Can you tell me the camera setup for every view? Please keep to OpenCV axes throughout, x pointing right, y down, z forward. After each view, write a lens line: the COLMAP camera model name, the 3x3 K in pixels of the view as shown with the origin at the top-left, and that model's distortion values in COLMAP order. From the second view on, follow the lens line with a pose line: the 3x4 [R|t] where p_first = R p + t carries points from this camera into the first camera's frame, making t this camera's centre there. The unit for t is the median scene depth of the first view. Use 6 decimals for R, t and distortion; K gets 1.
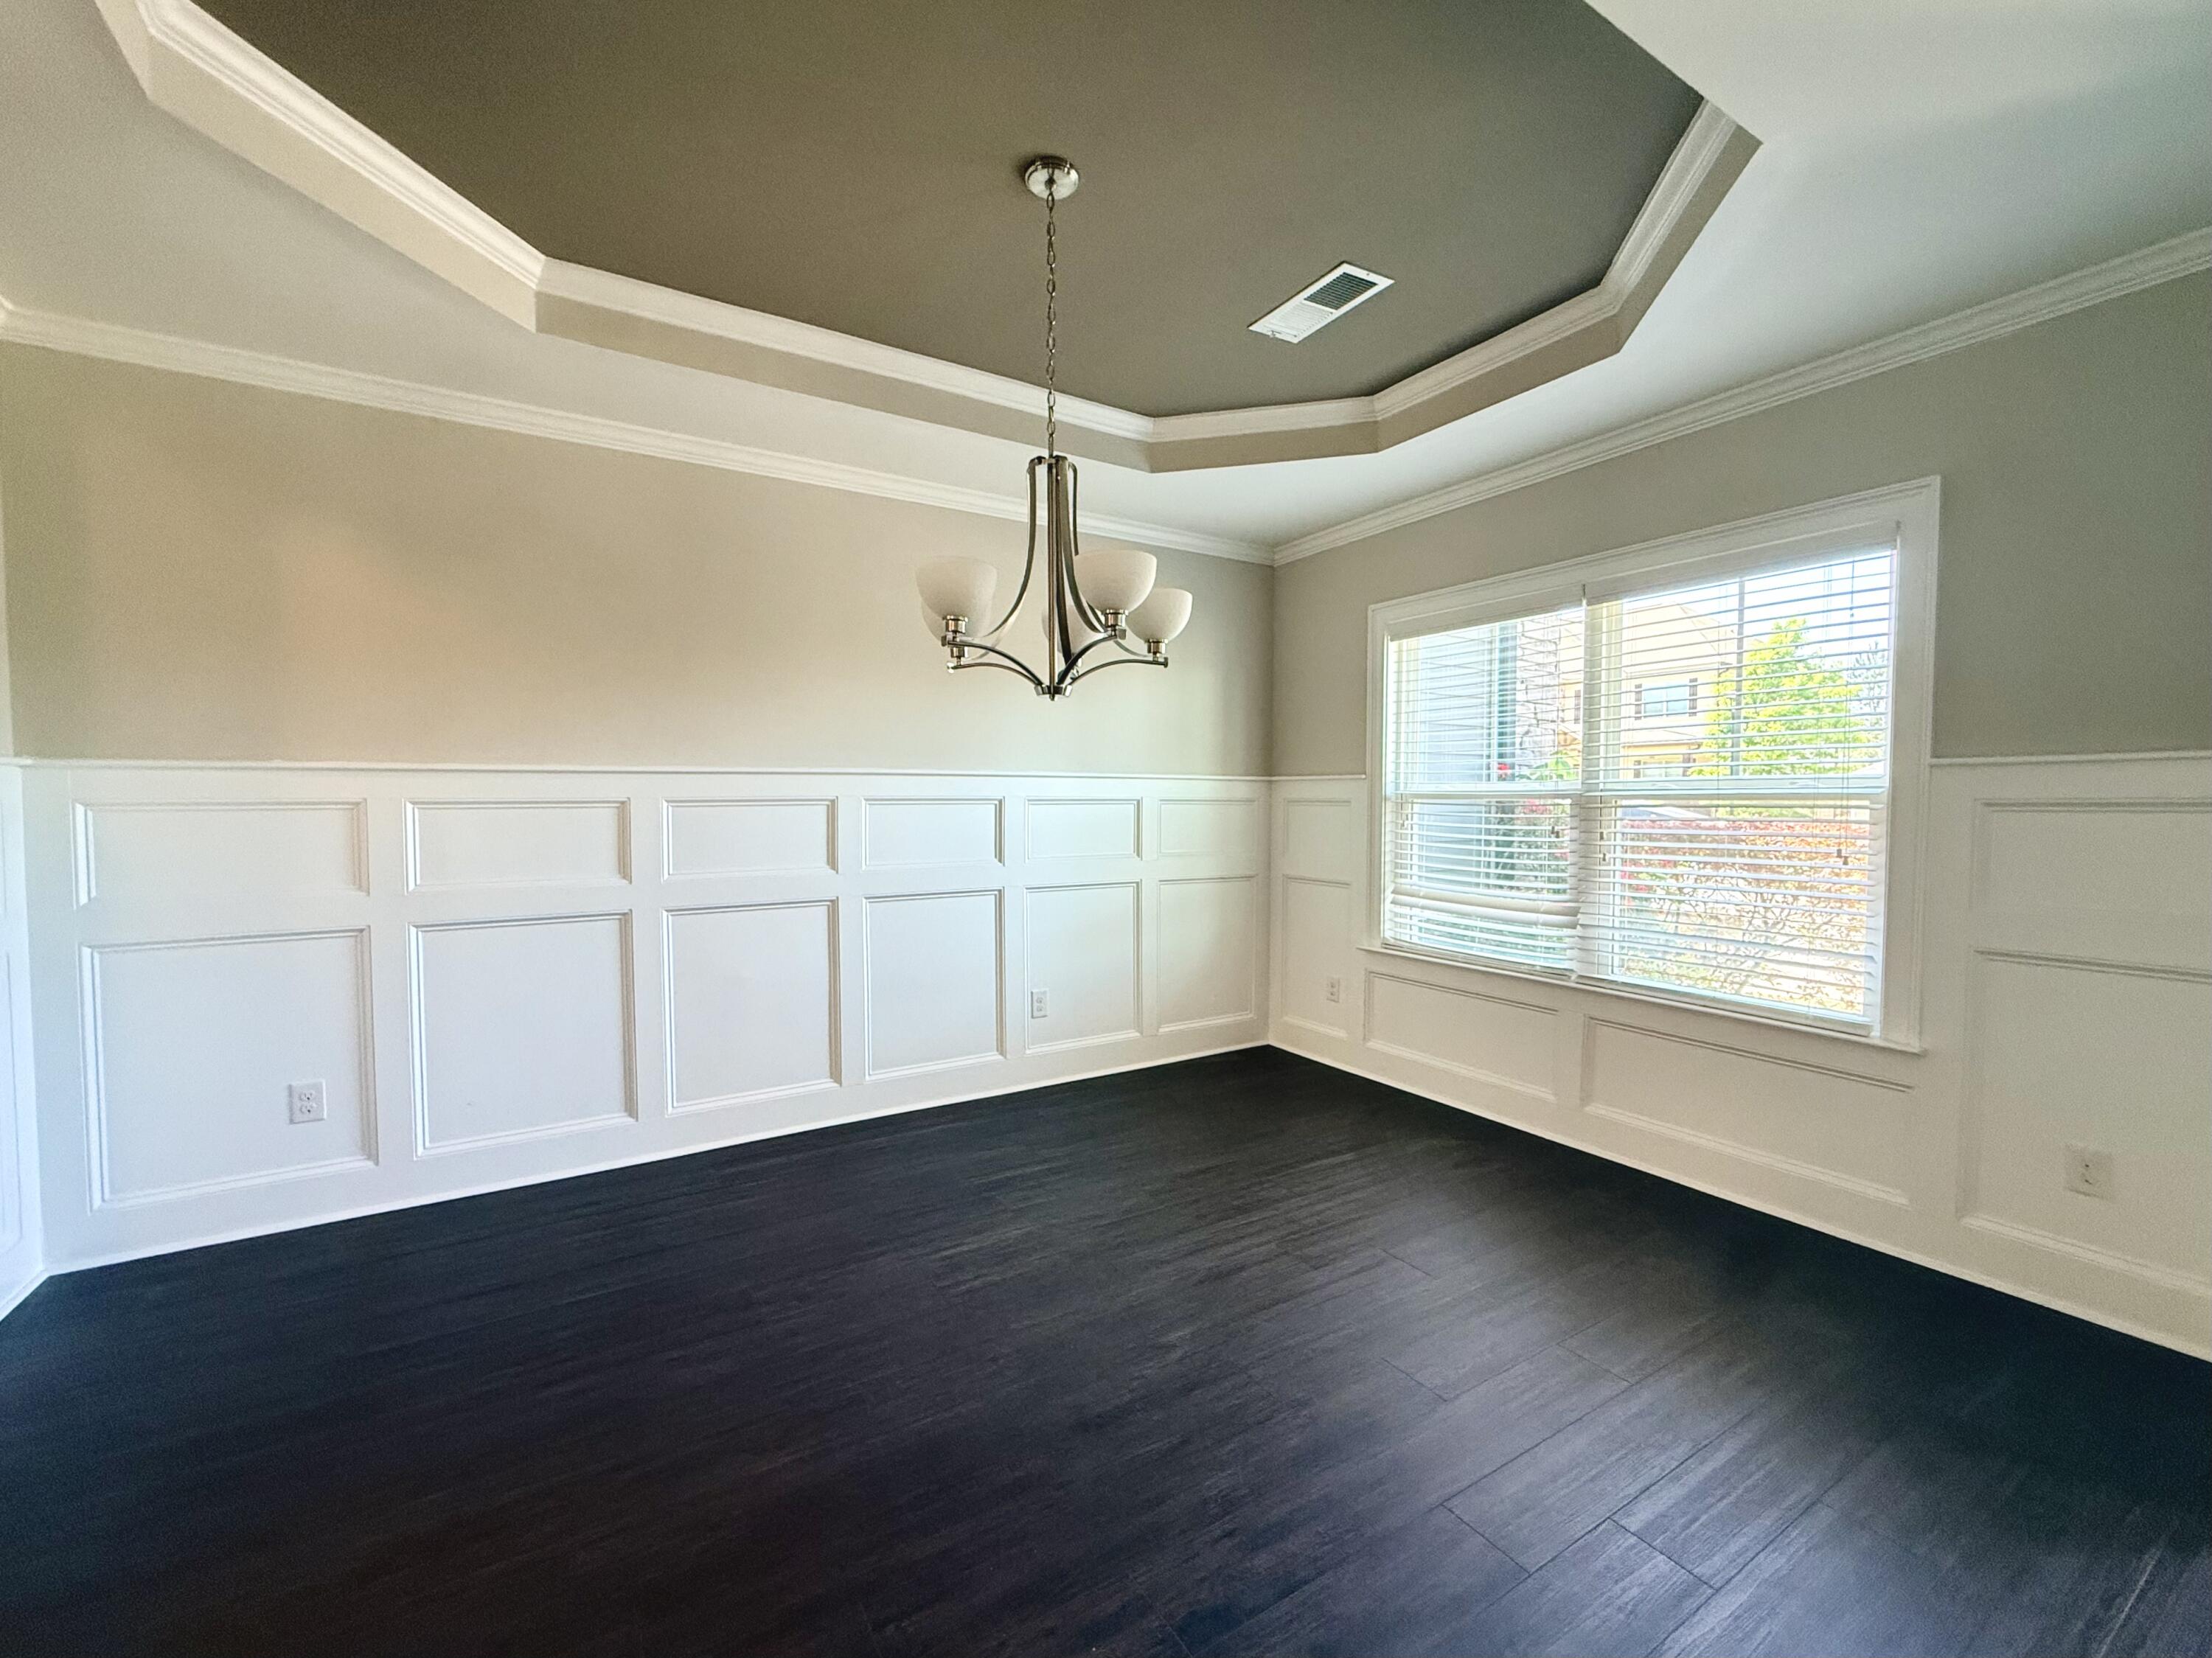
lens RADIAL K [[902.5, 0, 1104.6], [0, 902.5, 829.5], [0, 0, 1]] dist [-0.000922, 0.000108]
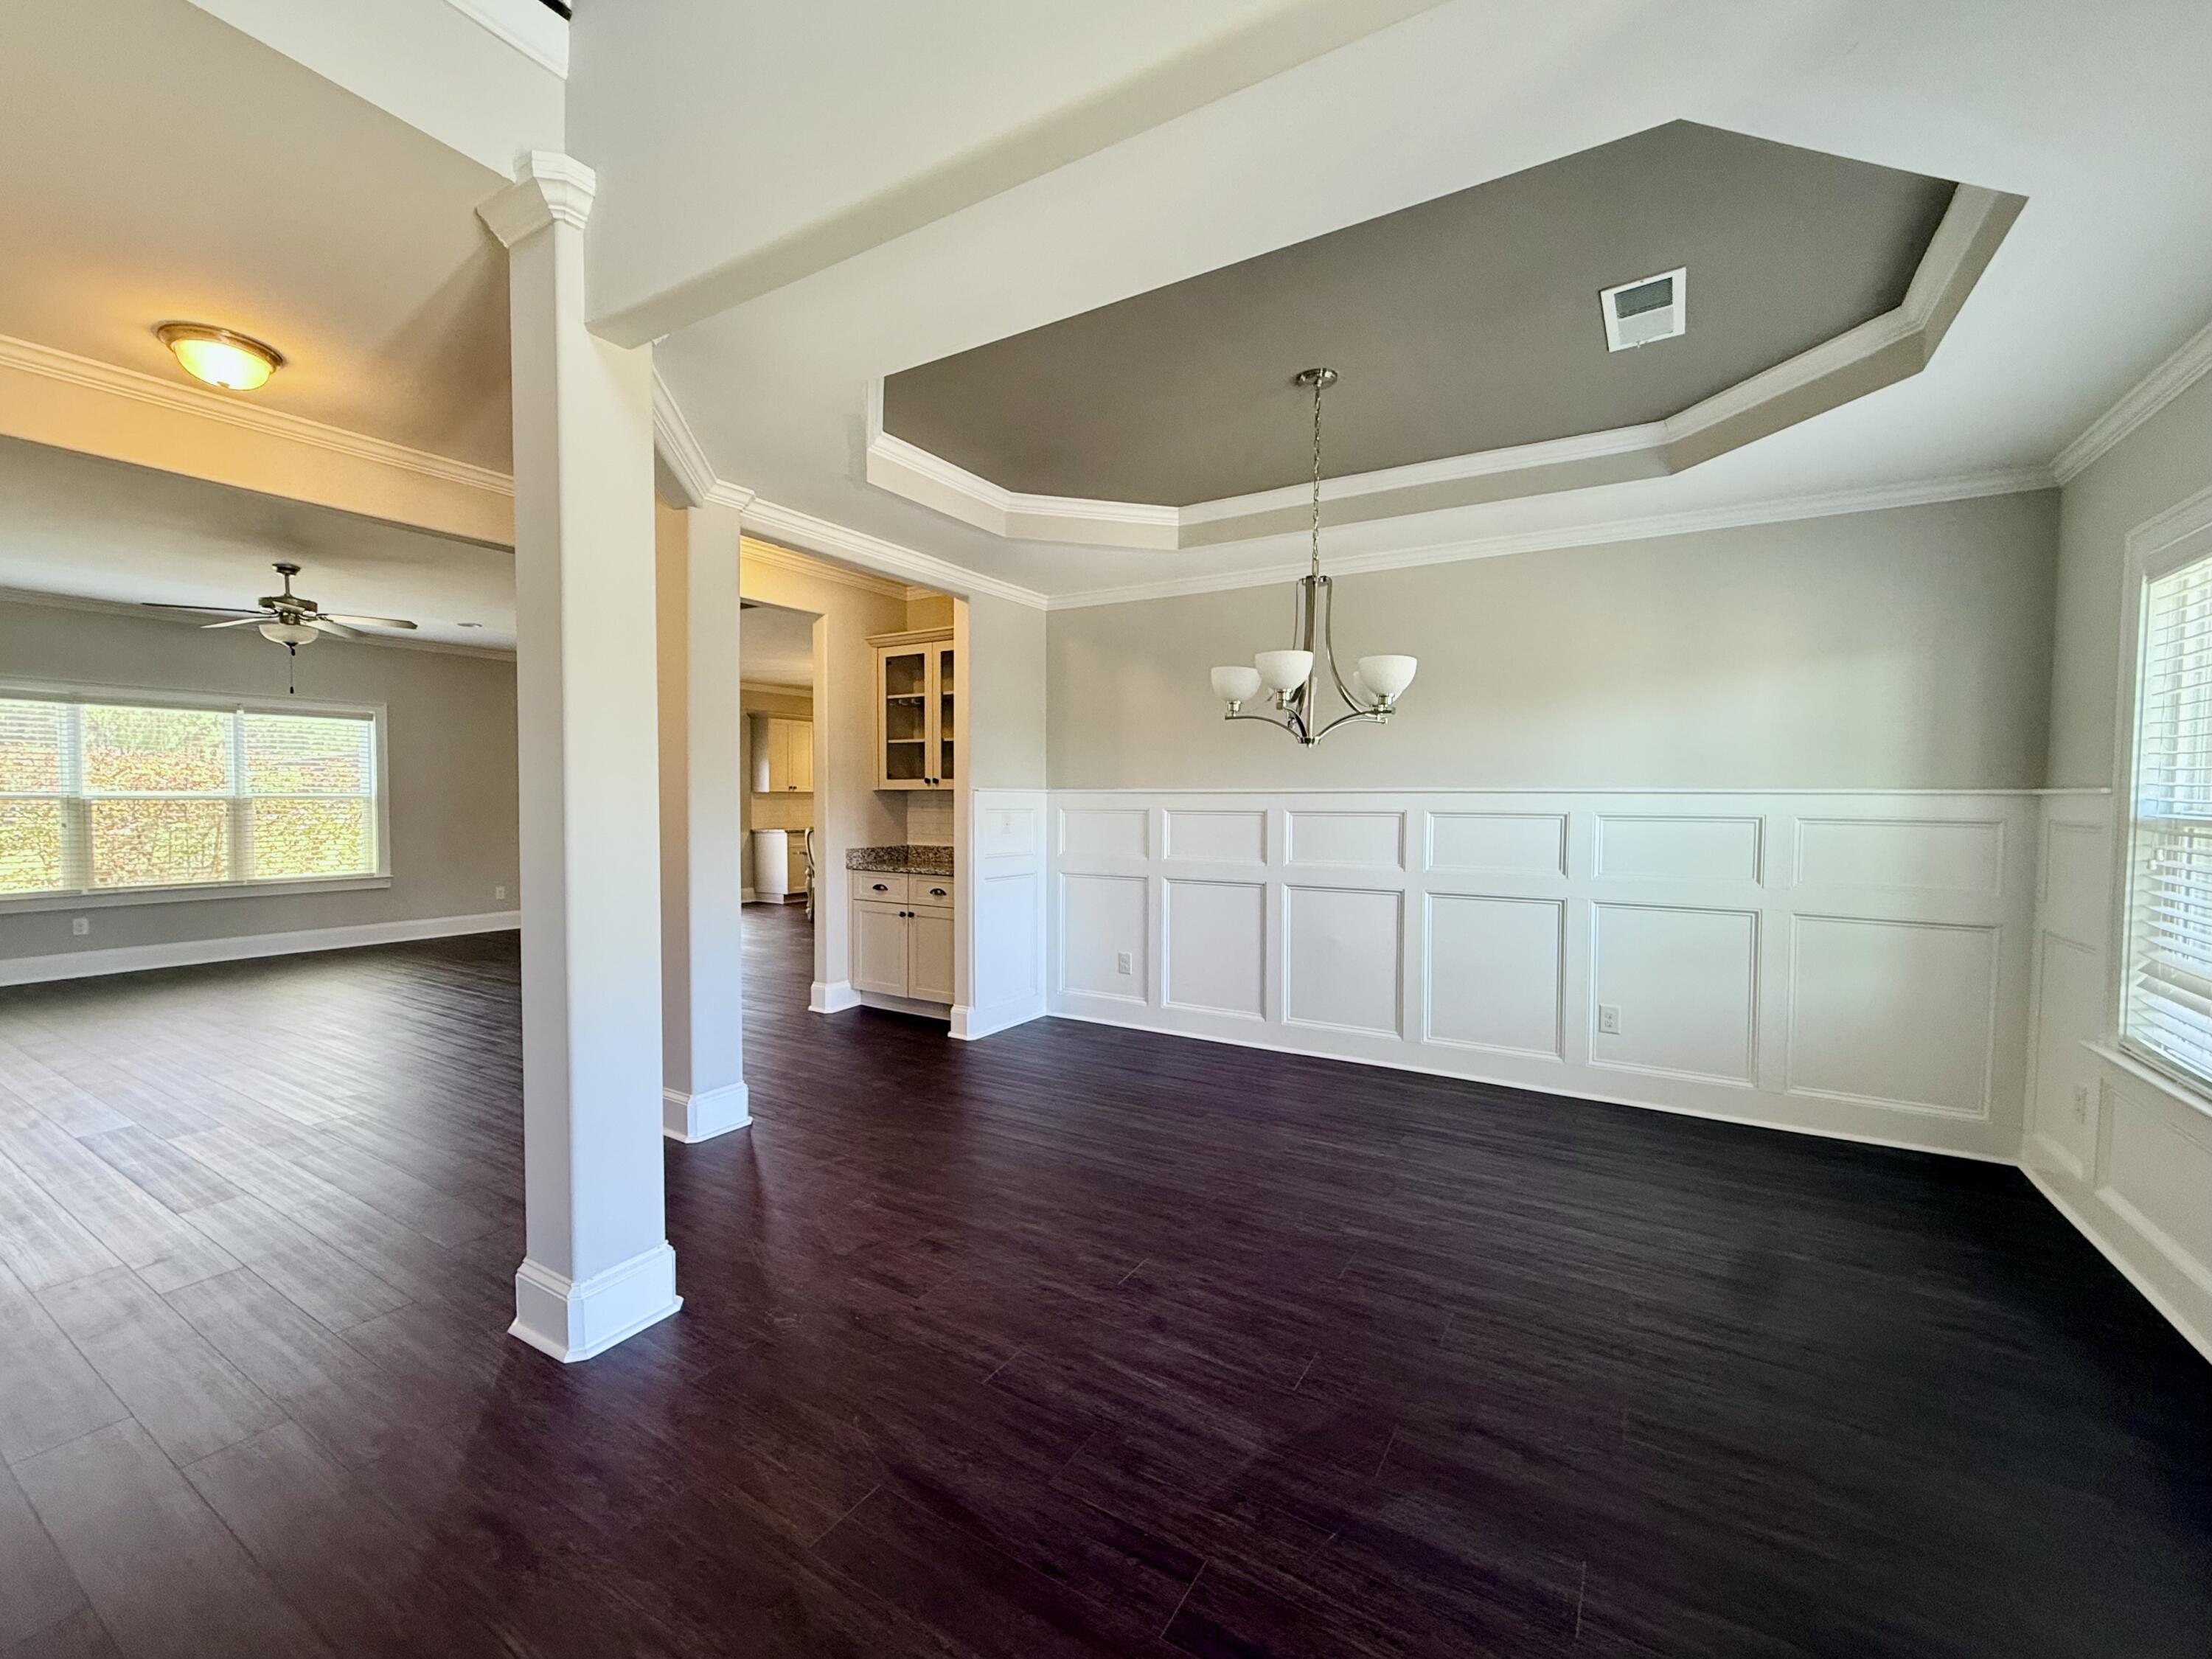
lens RADIAL K [[914.0, 0, 1096.3], [0, 914.0, 830.8], [0, 0, 1]] dist [0.000314, -0.000181]
pose [[0.447874, 0.036078, -0.893369, 0.659647], [-0.038388, 0.999040, 0.021101, -0.017791], [0.893272, 0.024844, 0.448829, 0.036021]]
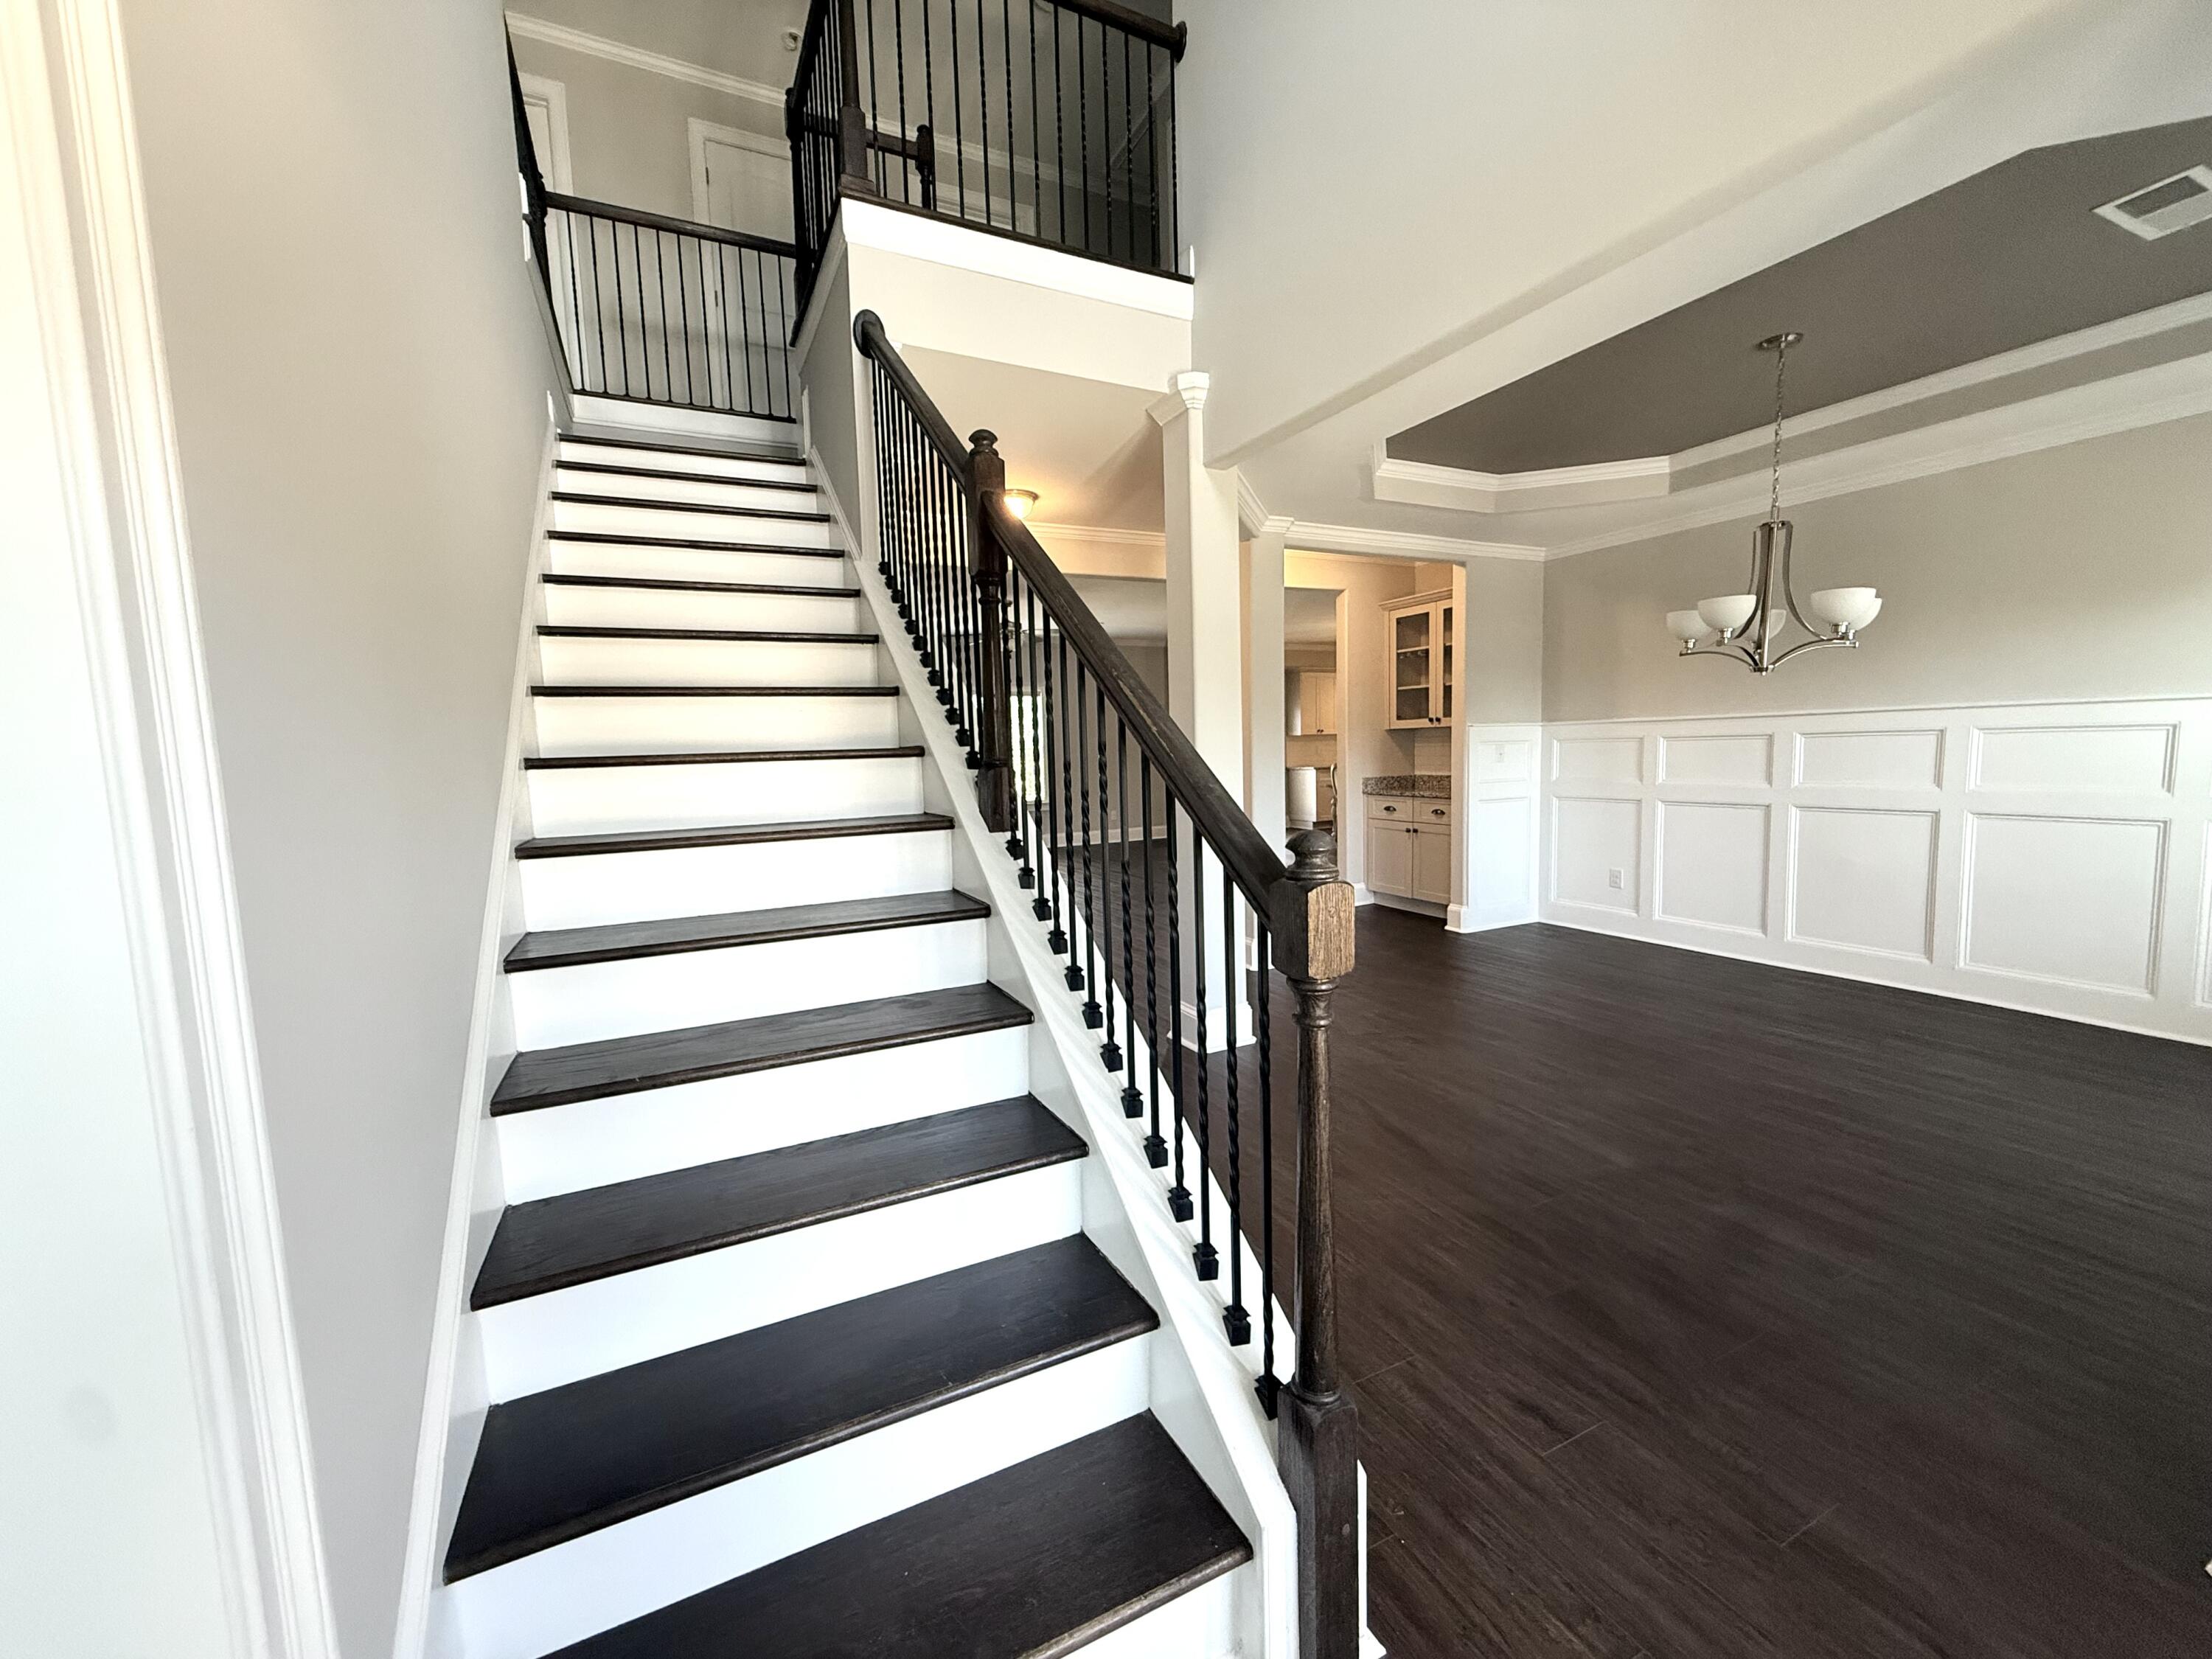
lens RADIAL K [[877.4, 0, 1098.0], [0, 877.4, 831.2], [0, 0, 1]] dist [0.000187, -0.000071]
pose [[-0.103132, 0.100221, -0.989606, 1.010403], [-0.005926, 0.994831, 0.101368, -0.010158], [0.994650, 0.016318, -0.102005, -0.014546]]
